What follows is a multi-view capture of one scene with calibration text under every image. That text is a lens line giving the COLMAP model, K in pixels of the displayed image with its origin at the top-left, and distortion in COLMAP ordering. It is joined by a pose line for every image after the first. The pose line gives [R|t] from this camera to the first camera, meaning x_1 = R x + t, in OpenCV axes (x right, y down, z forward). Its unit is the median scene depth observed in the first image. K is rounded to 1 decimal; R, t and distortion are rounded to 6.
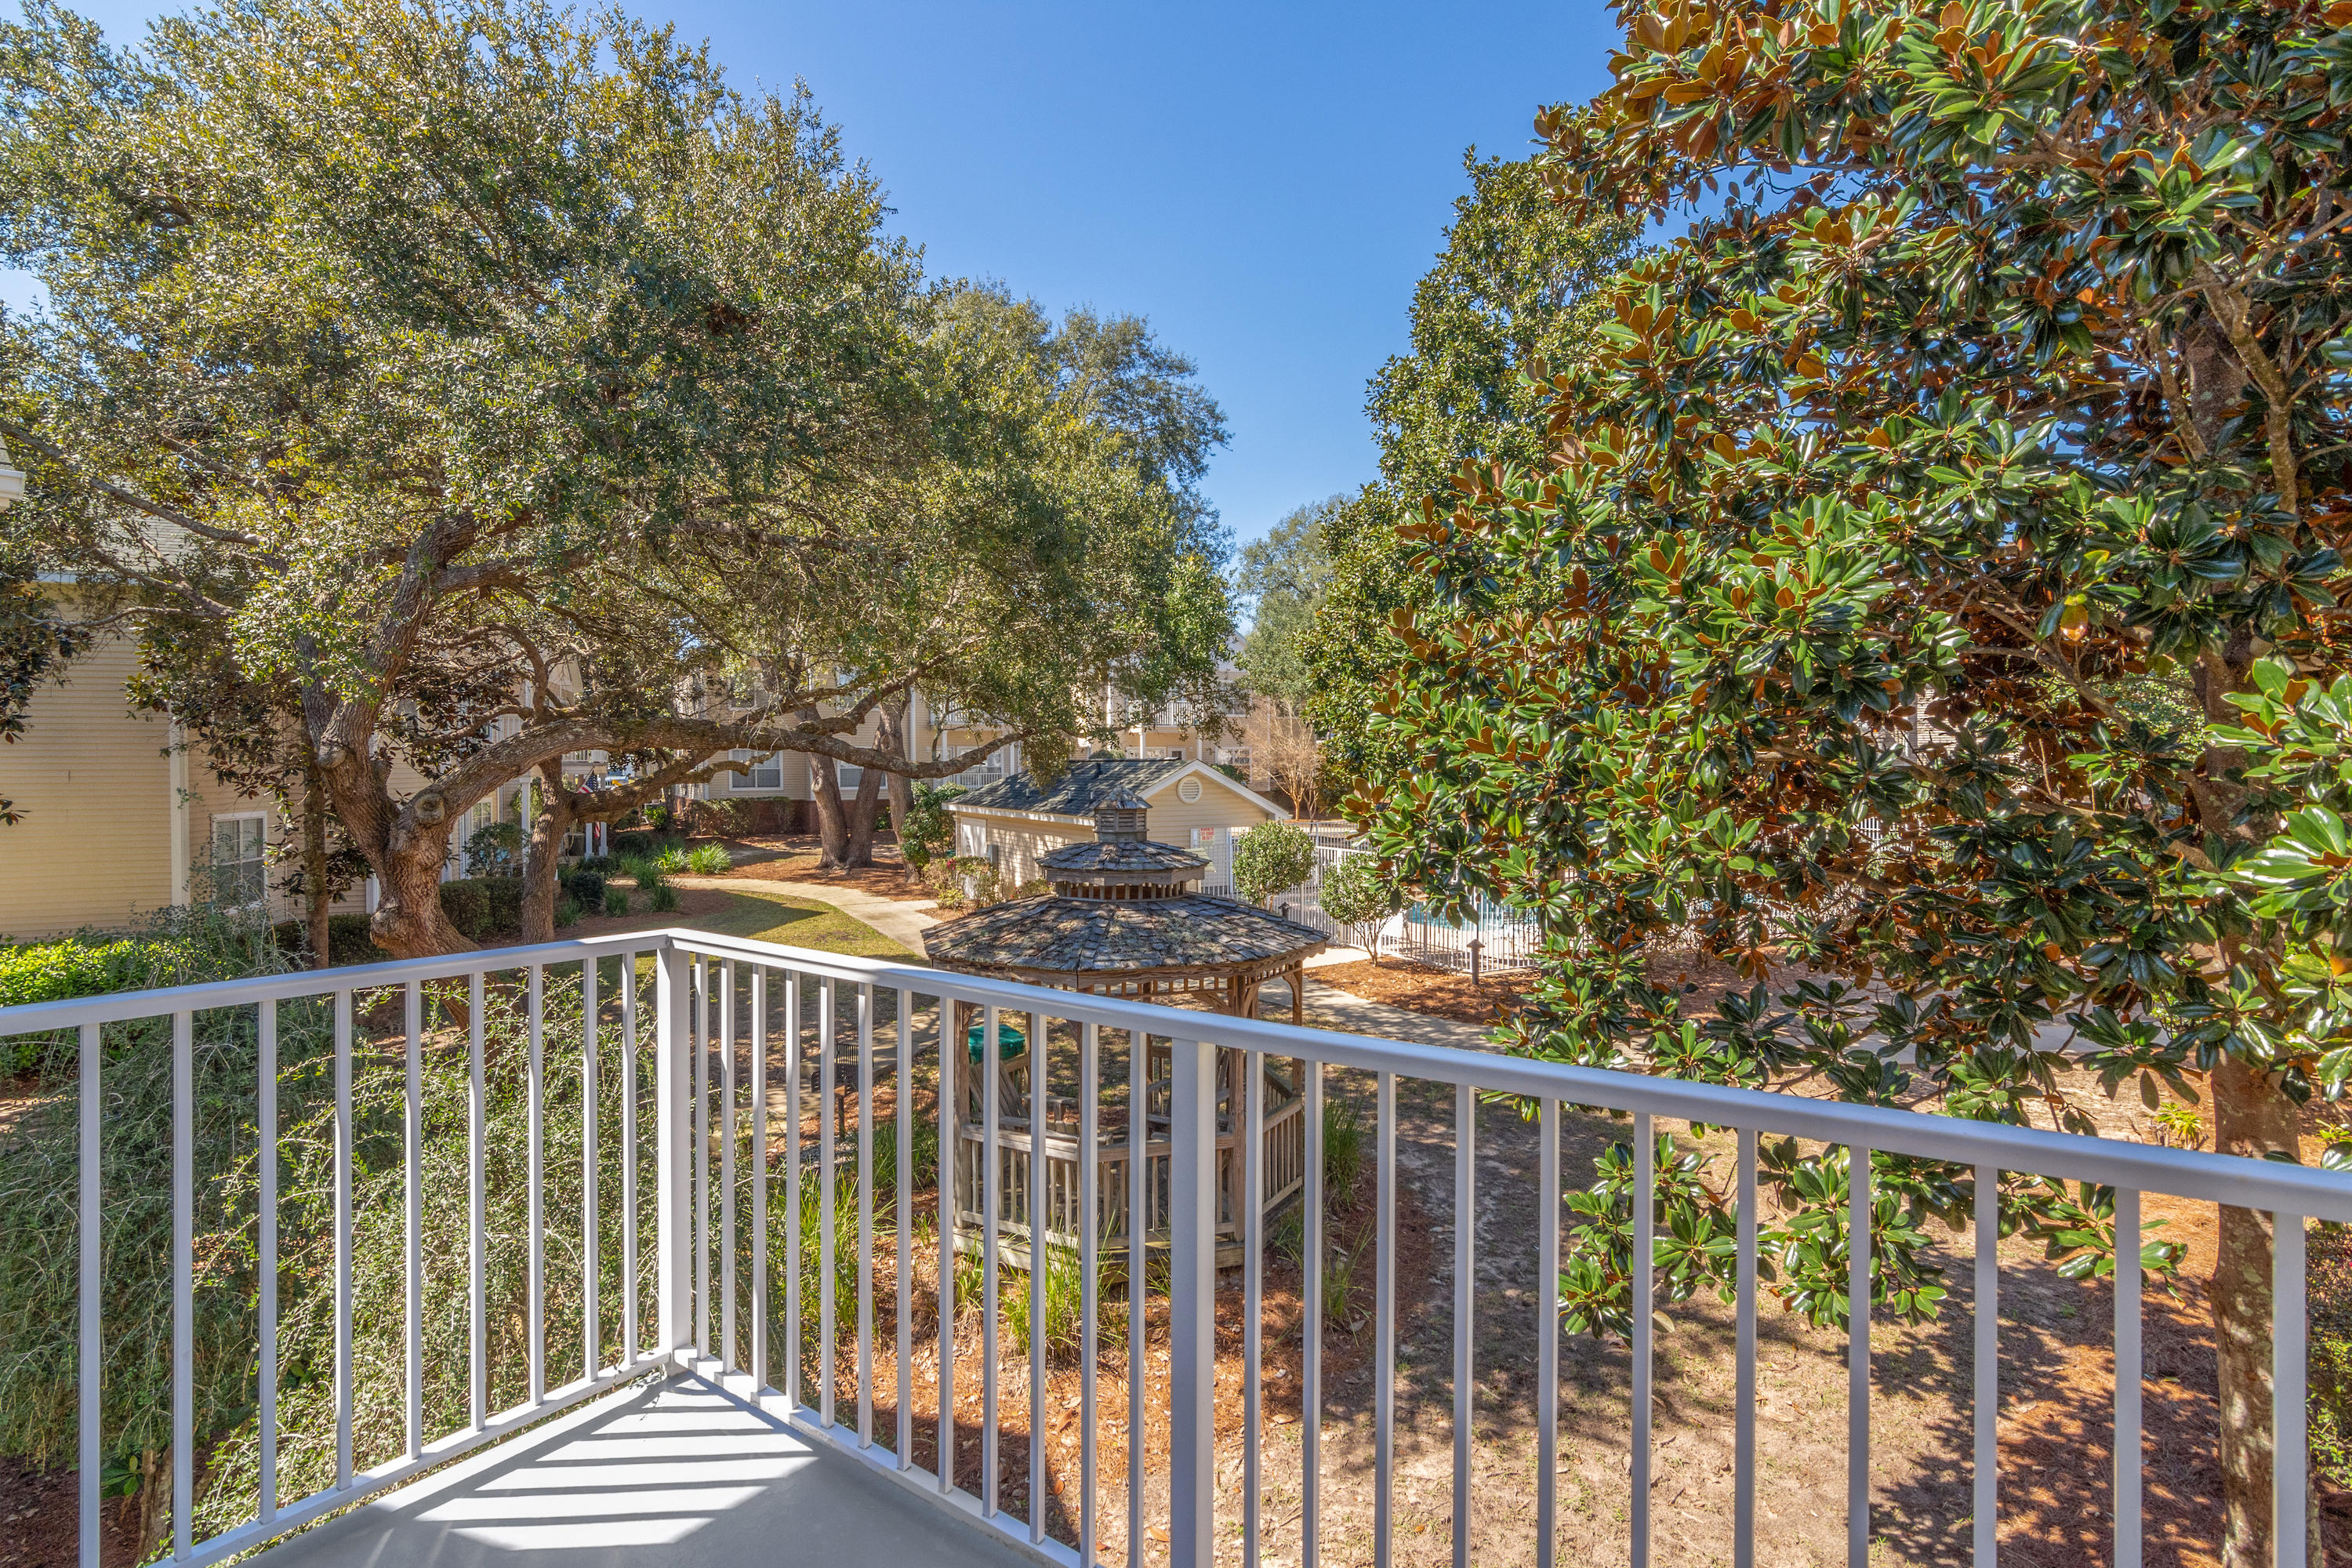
lens RADIAL K [[1162.6, 0, 1184.8], [0, 1162.6, 789.3], [0, 0, 1]] dist [0.007875, 0.001024]
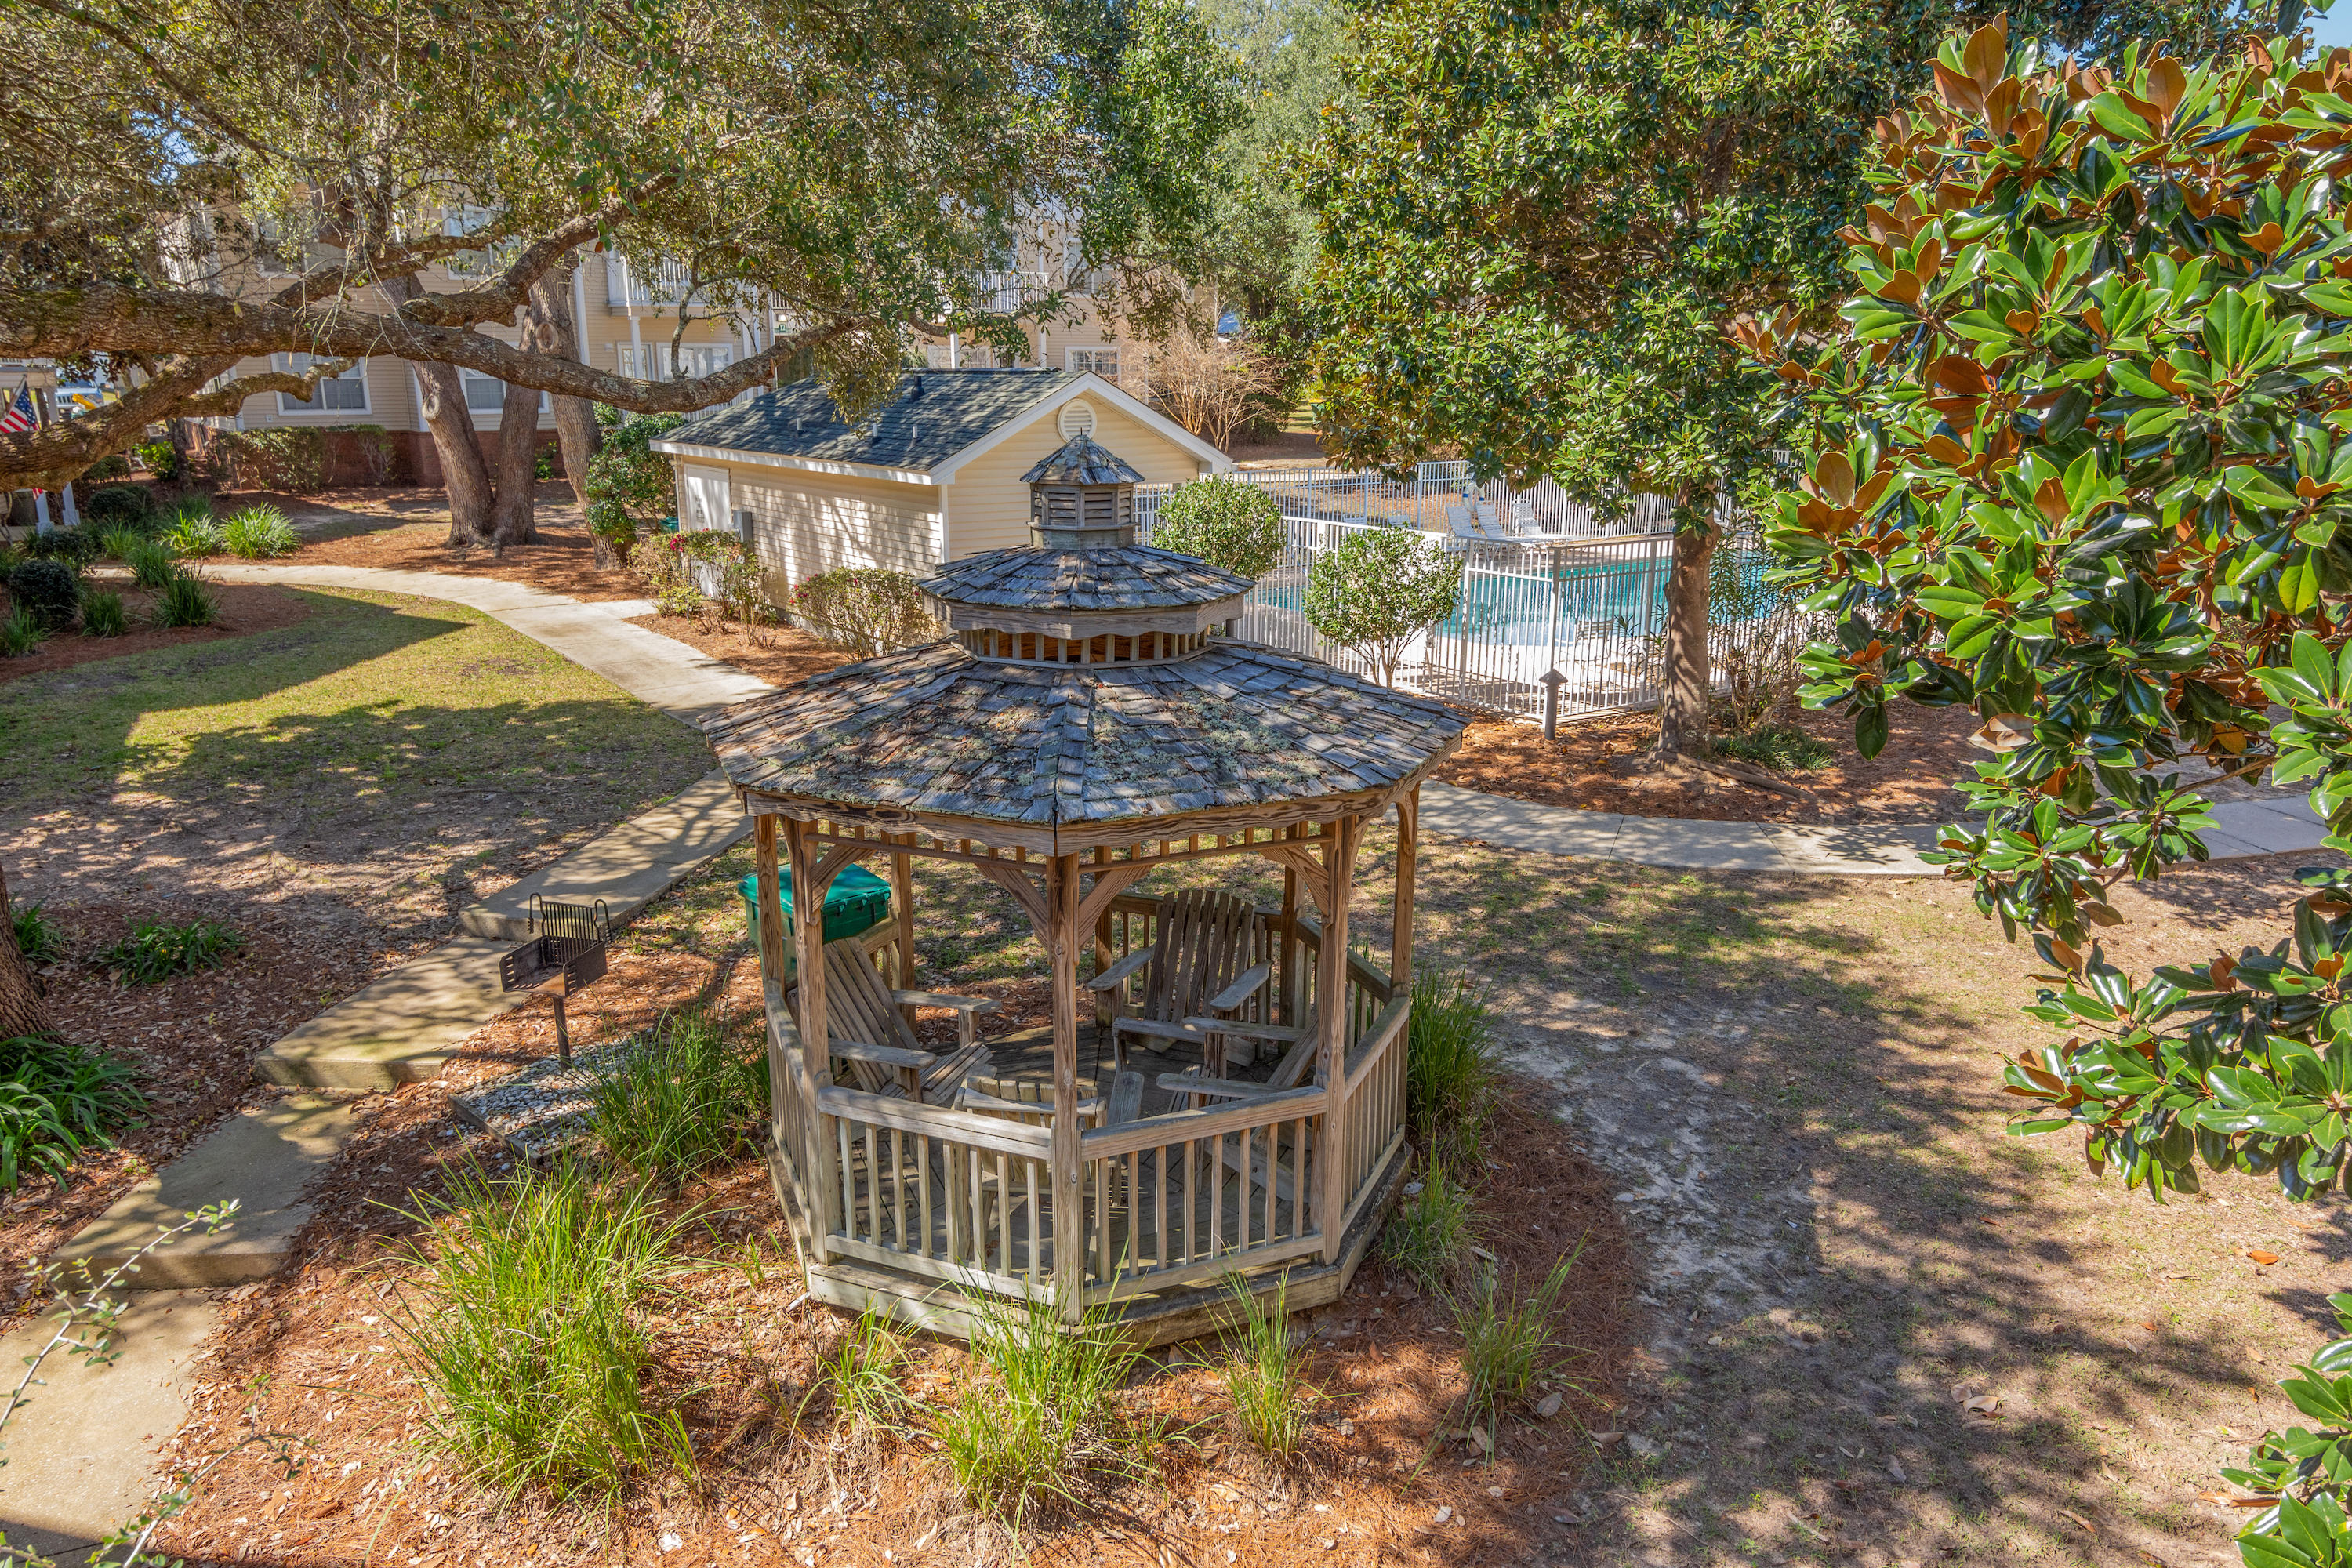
lens RADIAL K [[1523.9, 0, 1134.2], [0, 1523.9, 759.0], [0, 0, 1]] dist [-0.001931, 0.002457]
pose [[0.991985, -0.025322, 0.123790, -0.085320], [-0.003745, 0.973390, 0.229124, -0.013745], [-0.126298, -0.227751, 0.965494, 0.223286]]
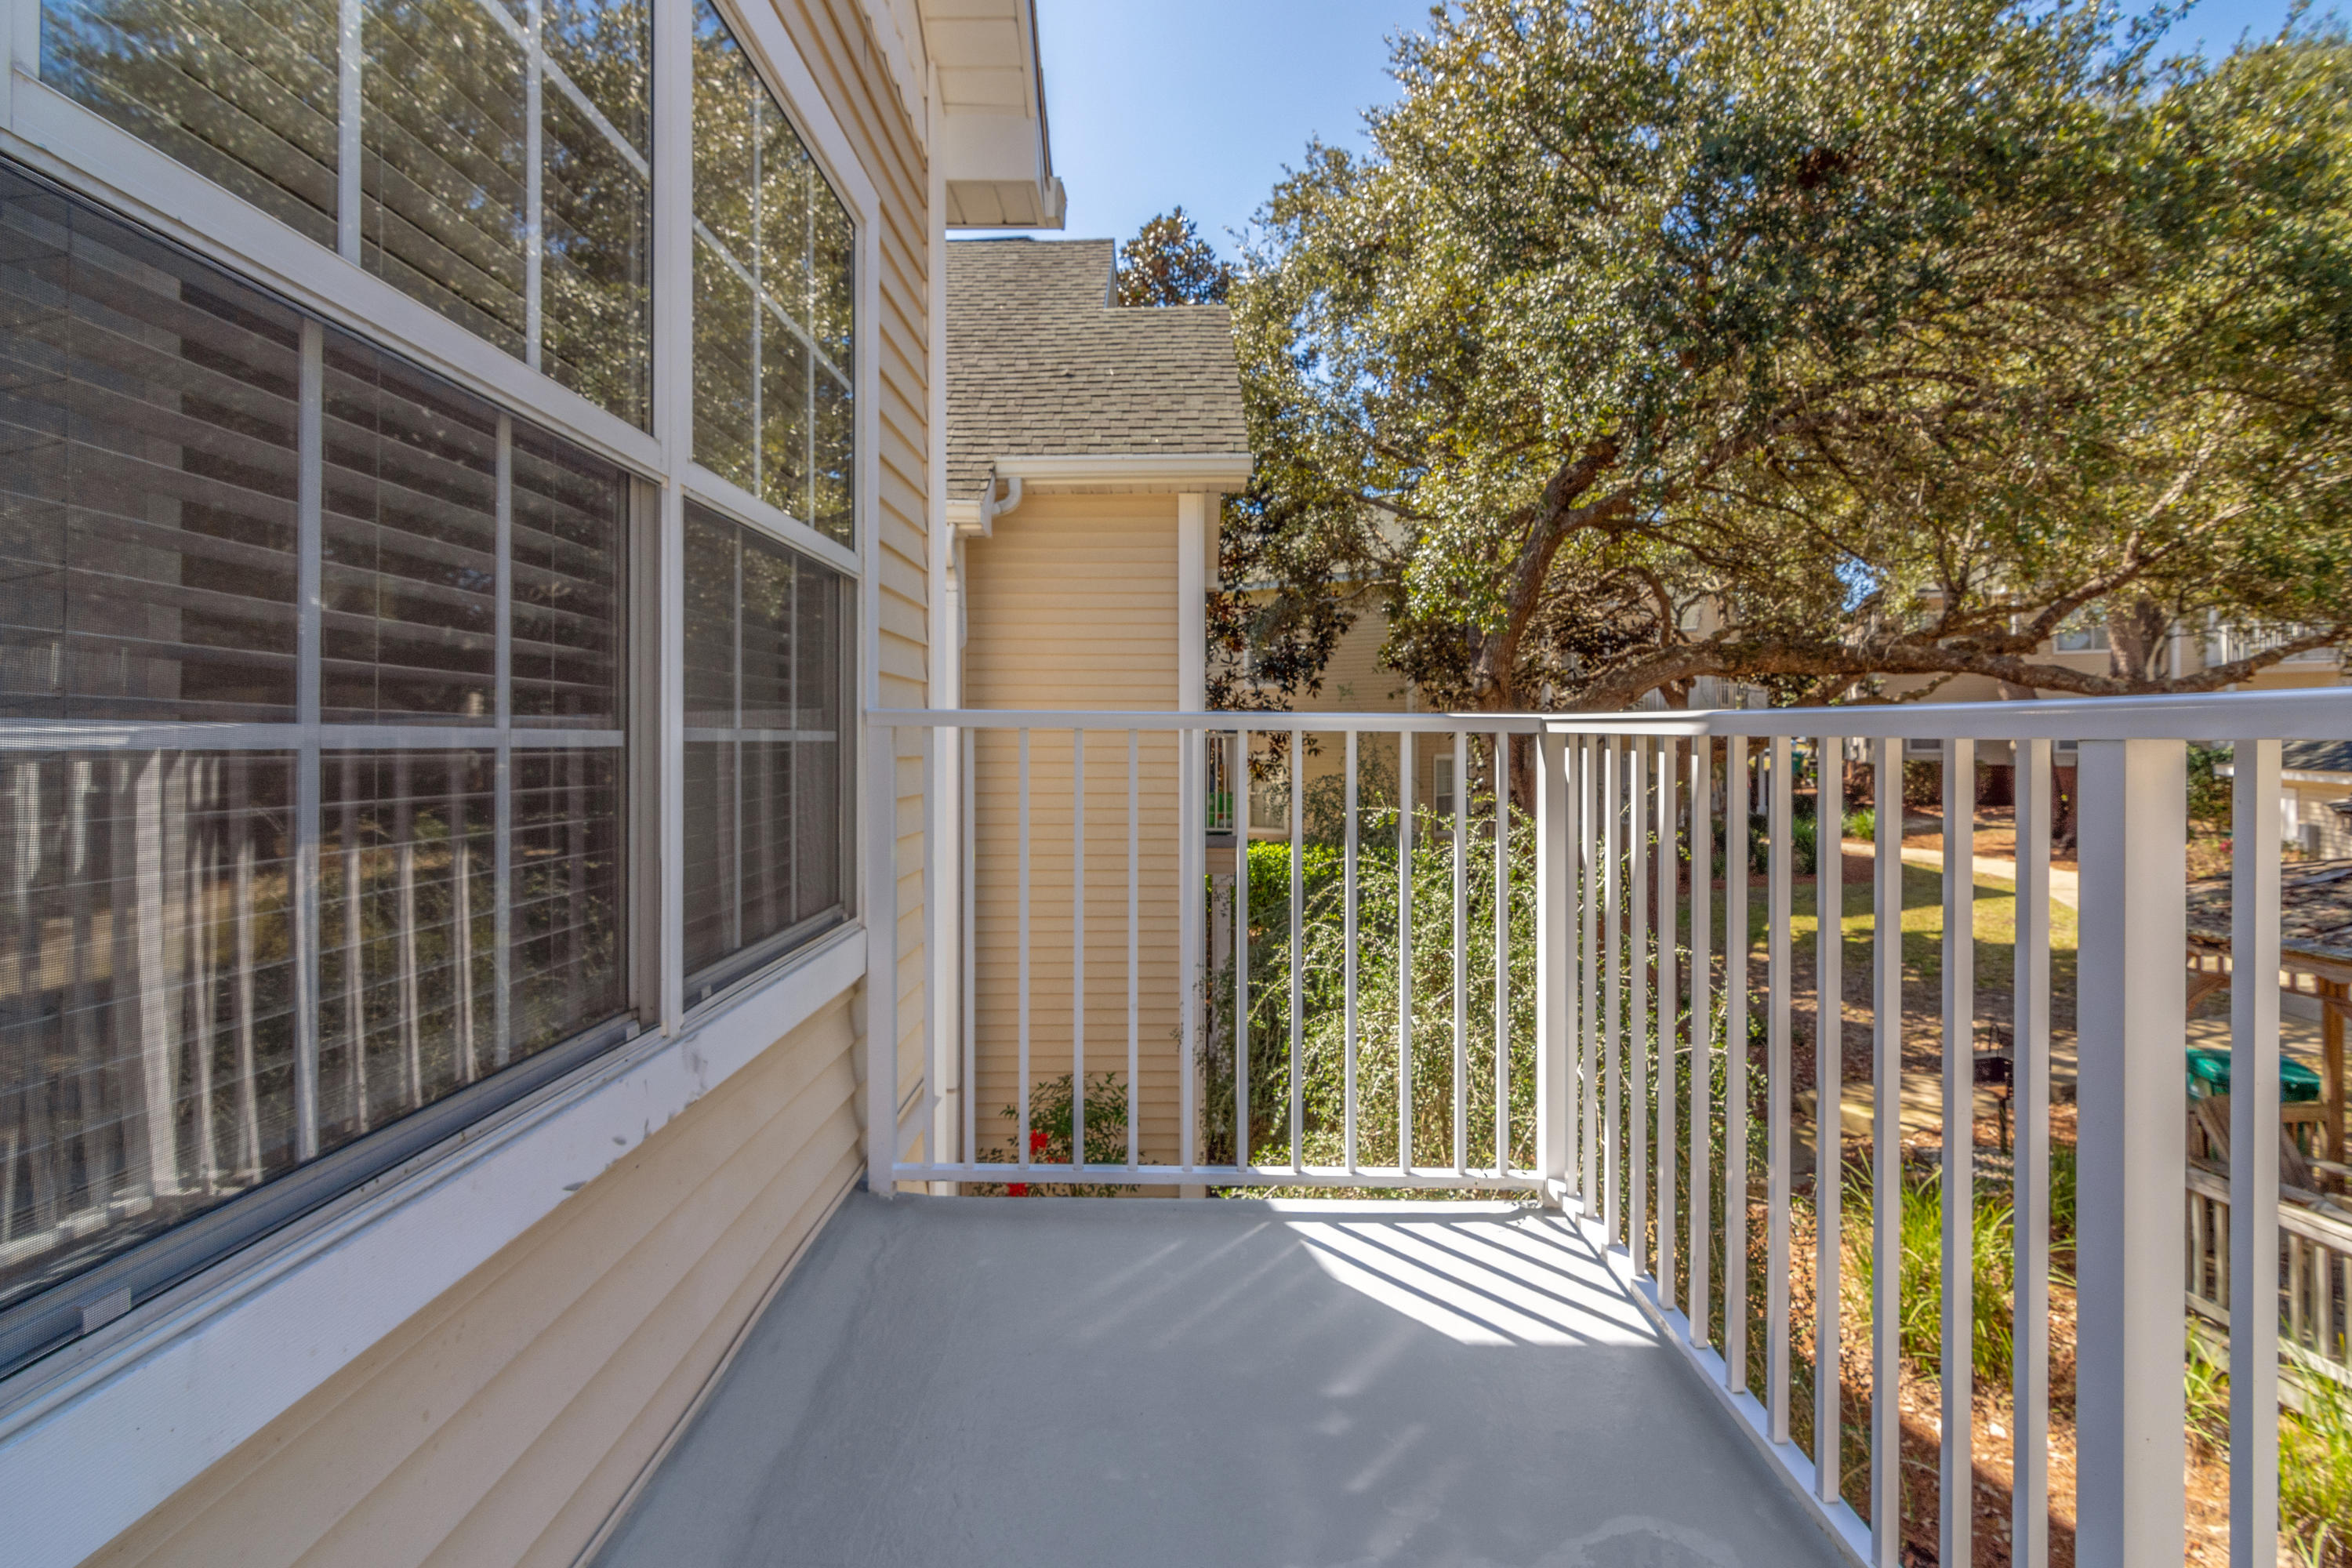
lens RADIAL K [[1162.6, 0, 1178.1], [0, 1162.6, 751.9], [0, 0, 1]] dist [0.007875, 0.001024]
pose [[0.571836, -0.000020, -0.820368, 0.032684], [-0.020975, 0.999673, -0.014645, 0.039224], [0.820100, 0.025582, 0.571648, 0.055541]]
